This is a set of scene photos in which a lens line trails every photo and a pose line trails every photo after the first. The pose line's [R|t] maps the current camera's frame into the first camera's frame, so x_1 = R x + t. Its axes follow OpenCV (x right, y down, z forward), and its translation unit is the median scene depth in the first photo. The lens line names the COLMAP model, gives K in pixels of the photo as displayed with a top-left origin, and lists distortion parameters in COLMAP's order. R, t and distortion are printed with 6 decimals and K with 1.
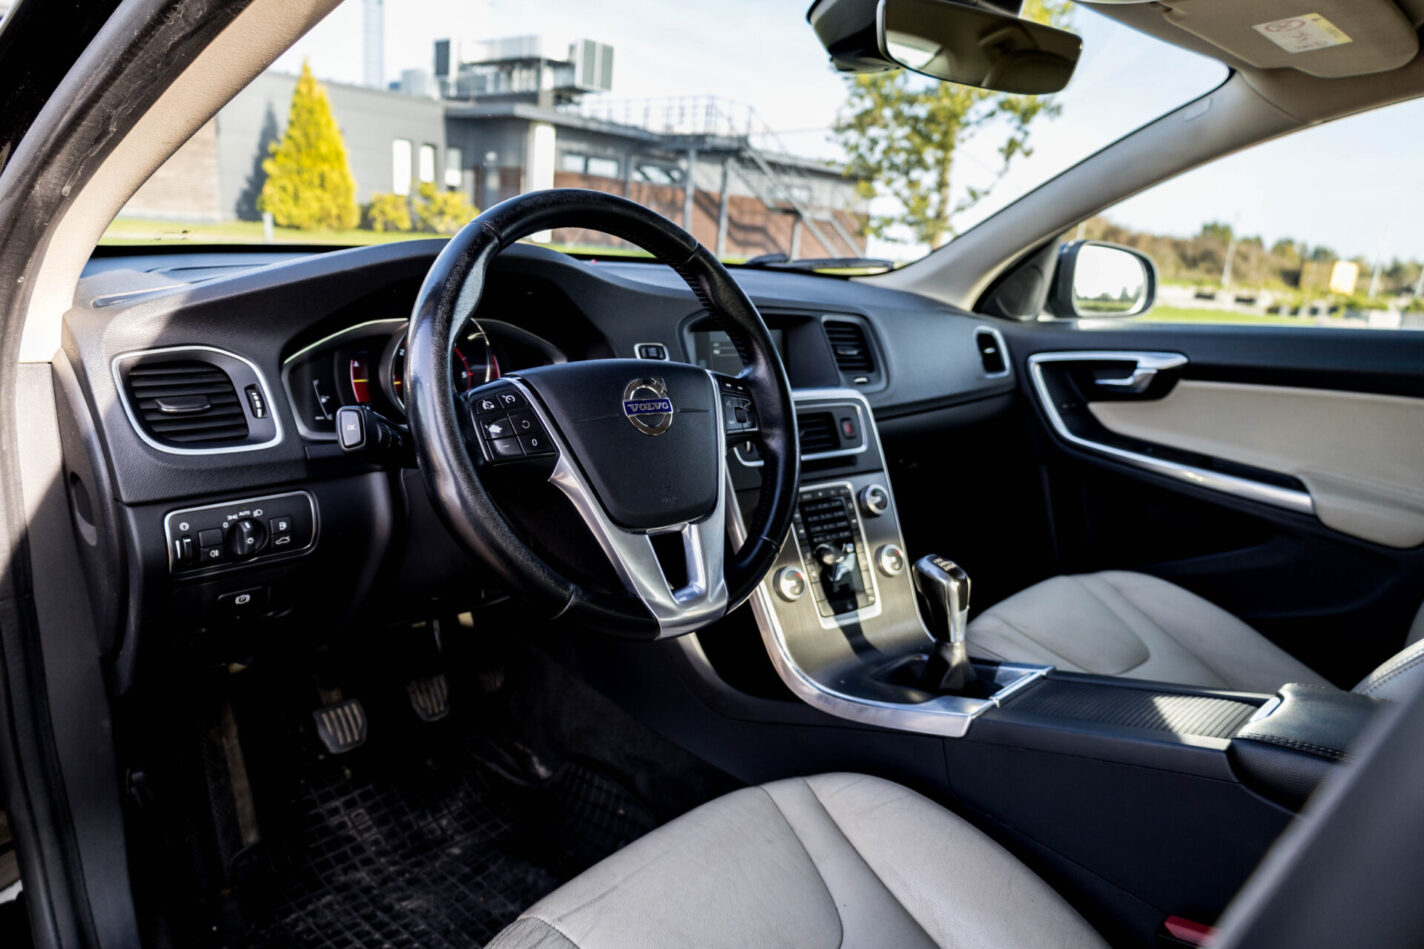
lens RADIAL K [[919.8, 0, 700.9], [0, 919.8, 487.3], [0, 0, 1]] dist [0.009342, 0.020640]
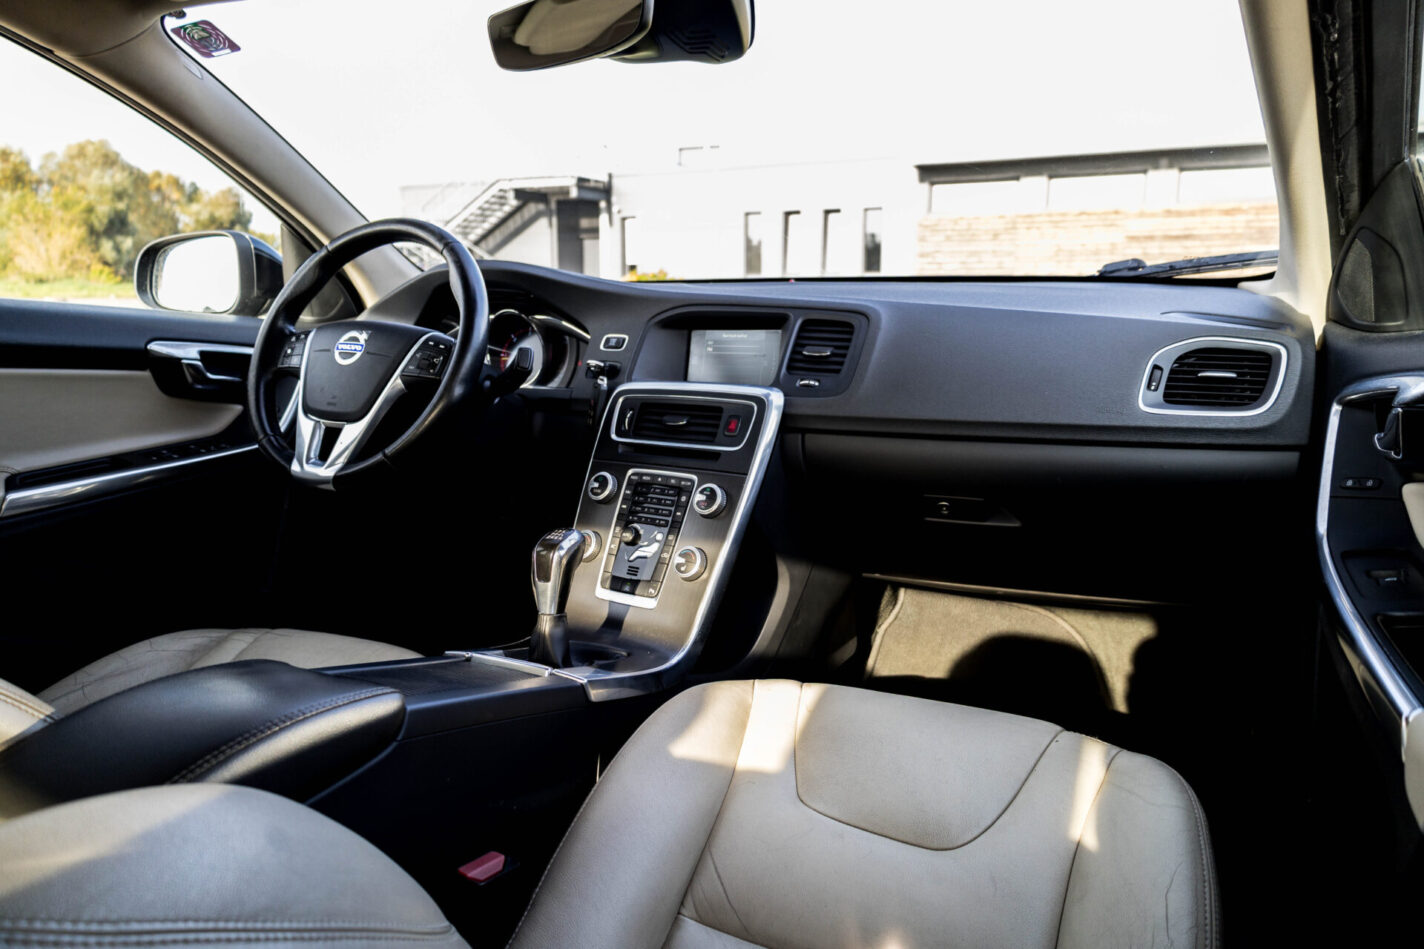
lens RADIAL K [[919.8, 0, 709.0], [0, 919.8, 482.0], [0, 0, 1]] dist [0.009342, 0.020640]
pose [[0.323862, 0.115074, -0.939080, 0.780779], [-0.222751, 0.973947, 0.042526, -0.031750], [0.919508, 0.195408, 0.341057, 0.502323]]
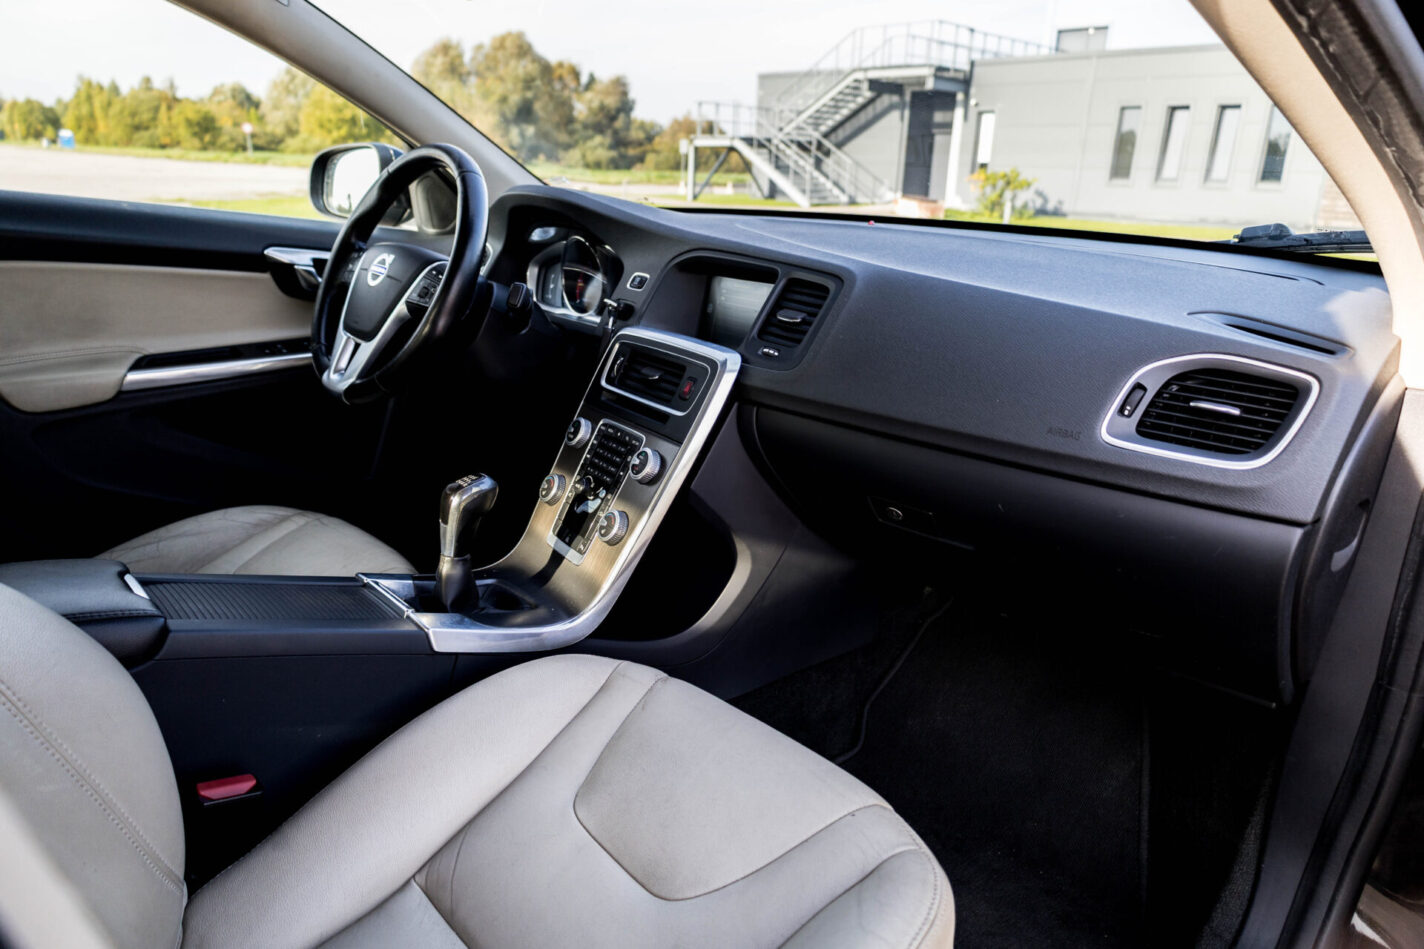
lens RADIAL K [[919.8, 0, 715.8], [0, 919.8, 479.7], [0, 0, 1]] dist [0.009342, 0.020640]
pose [[-0.048566, 0.235456, -0.970671, 0.768588], [-0.306187, 0.921520, 0.238853, -0.150234], [0.950732, 0.308807, 0.027339, 0.771210]]
